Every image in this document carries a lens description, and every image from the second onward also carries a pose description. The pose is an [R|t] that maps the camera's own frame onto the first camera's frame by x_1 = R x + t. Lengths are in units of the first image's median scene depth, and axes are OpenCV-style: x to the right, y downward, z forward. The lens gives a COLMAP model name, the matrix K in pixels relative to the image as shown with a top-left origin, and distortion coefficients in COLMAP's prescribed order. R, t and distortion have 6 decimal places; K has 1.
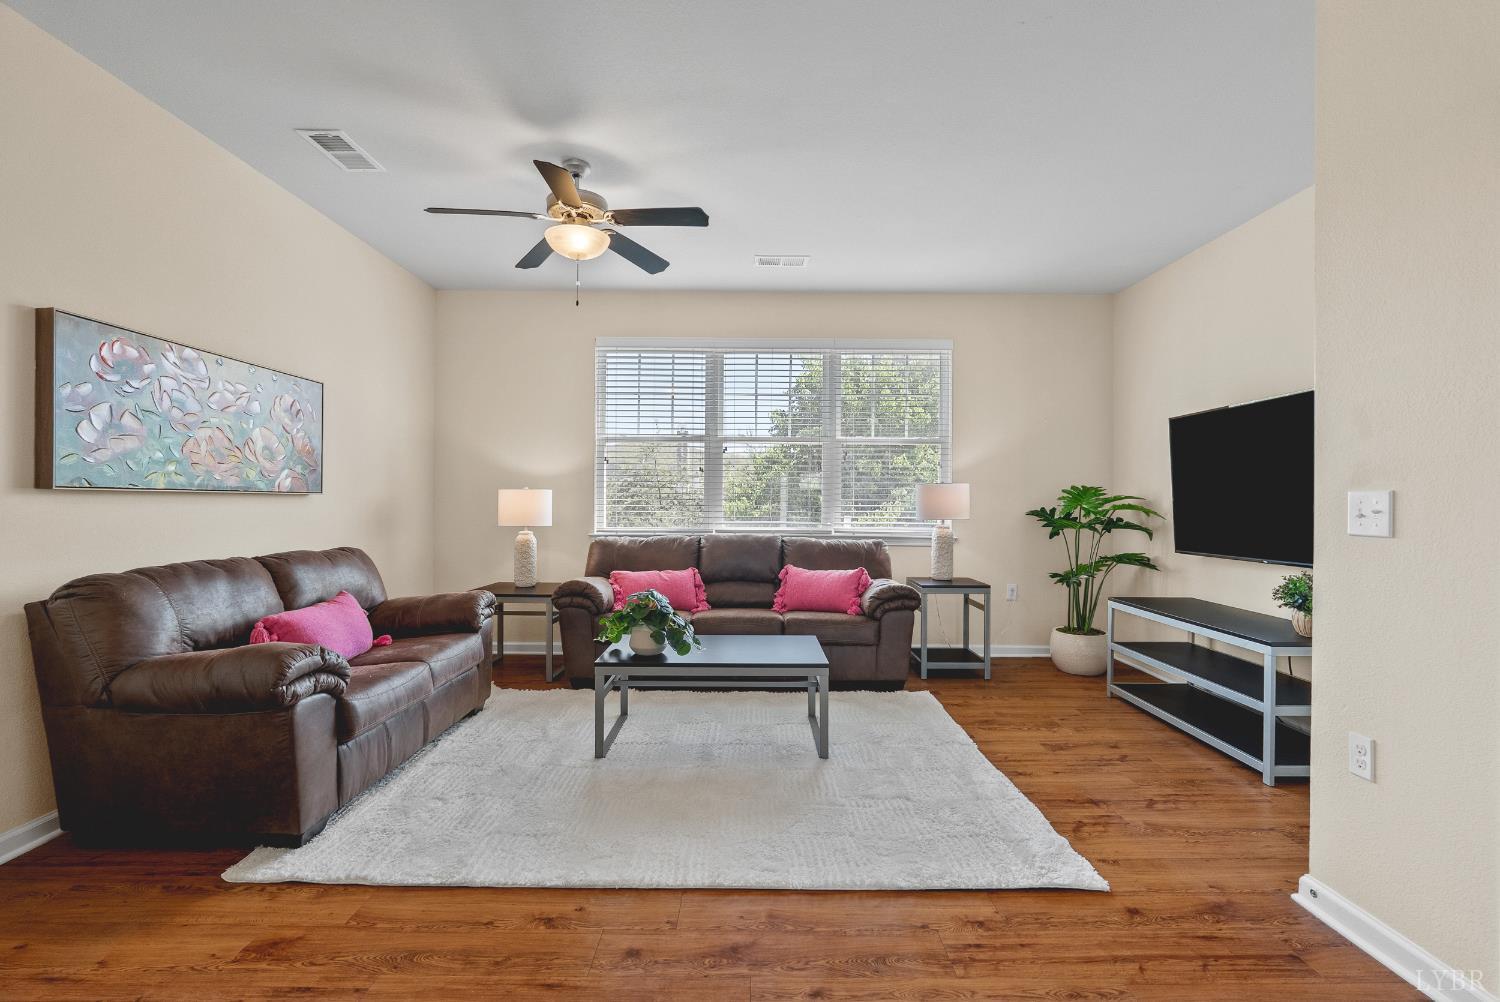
lens RADIAL K [[667.5, 0, 744.9], [0, 667.5, 505.2], [0, 0, 1]] dist [-0.002073, -0.000262]
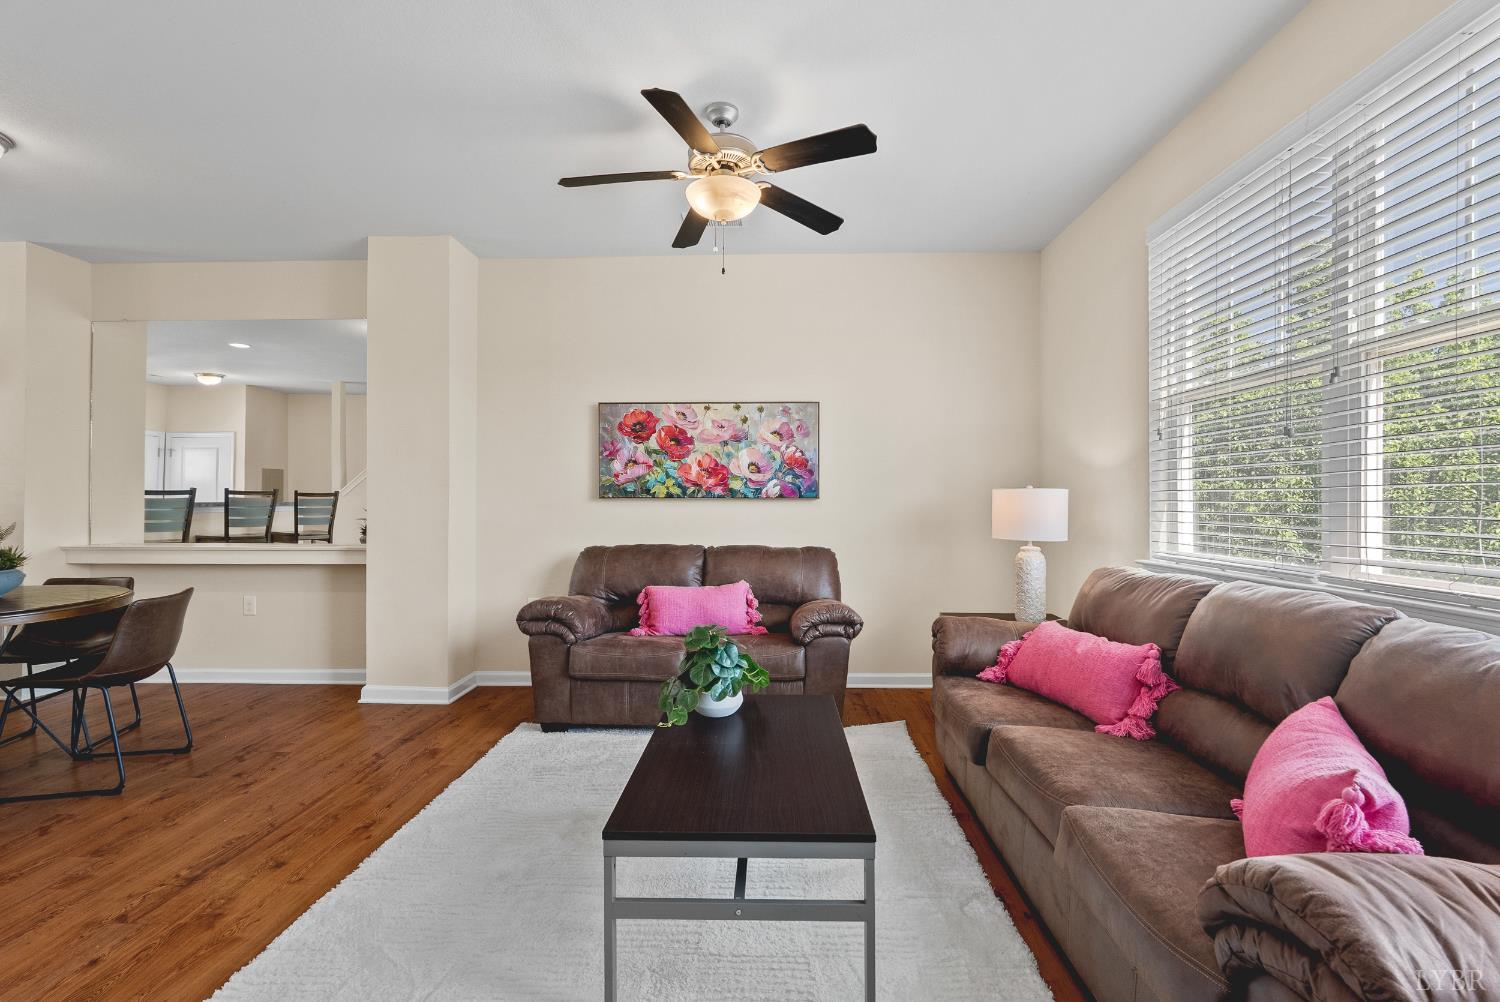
lens RADIAL K [[667.5, 0, 744.9], [0, 667.5, 505.2], [0, 0, 1]] dist [-0.002073, -0.000262]
pose [[-0.045050, -0.006618, -0.998963, 0.588296], [-0.010653, 0.999924, -0.006144, 0.001831], [0.998928, 0.010365, -0.045117, 1.089312]]
